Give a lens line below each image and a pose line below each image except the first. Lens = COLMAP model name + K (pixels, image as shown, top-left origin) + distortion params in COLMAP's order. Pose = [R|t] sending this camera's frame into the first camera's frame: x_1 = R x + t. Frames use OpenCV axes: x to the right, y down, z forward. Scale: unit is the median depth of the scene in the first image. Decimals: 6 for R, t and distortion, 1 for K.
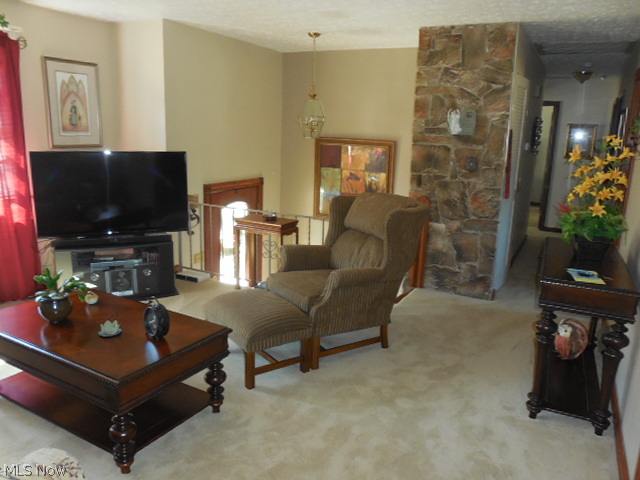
lens RADIAL K [[496.4, 0, 324.9], [0, 496.4, 243.6], [0, 0, 1]] dist [-0.068684, 0.053445]
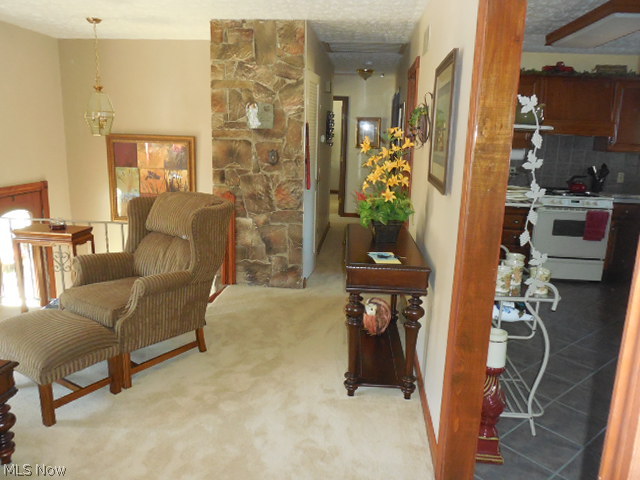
lens RADIAL K [[496.4, 0, 324.1], [0, 496.4, 238.8], [0, 0, 1]] dist [-0.068684, 0.053445]
pose [[0.925946, -0.088319, 0.367183, 0.008053], [0.087761, 0.995974, 0.018252, -0.004852], [-0.367317, 0.015324, 0.929970, 0.020037]]
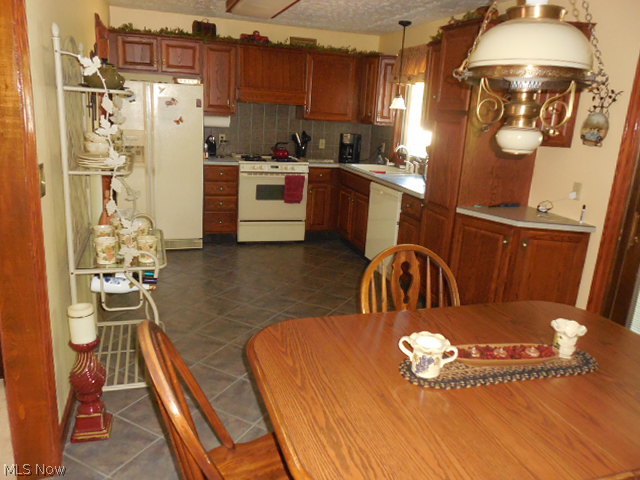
lens RADIAL K [[496.4, 0, 319.7], [0, 496.4, 236.6], [0, 0, 1]] dist [-0.068684, 0.053445]
pose [[0.699453, -0.170952, 0.693931, 0.375328], [0.121872, 0.985279, 0.119884, 0.041142], [-0.704210, 0.000717, 0.709991, -0.183175]]
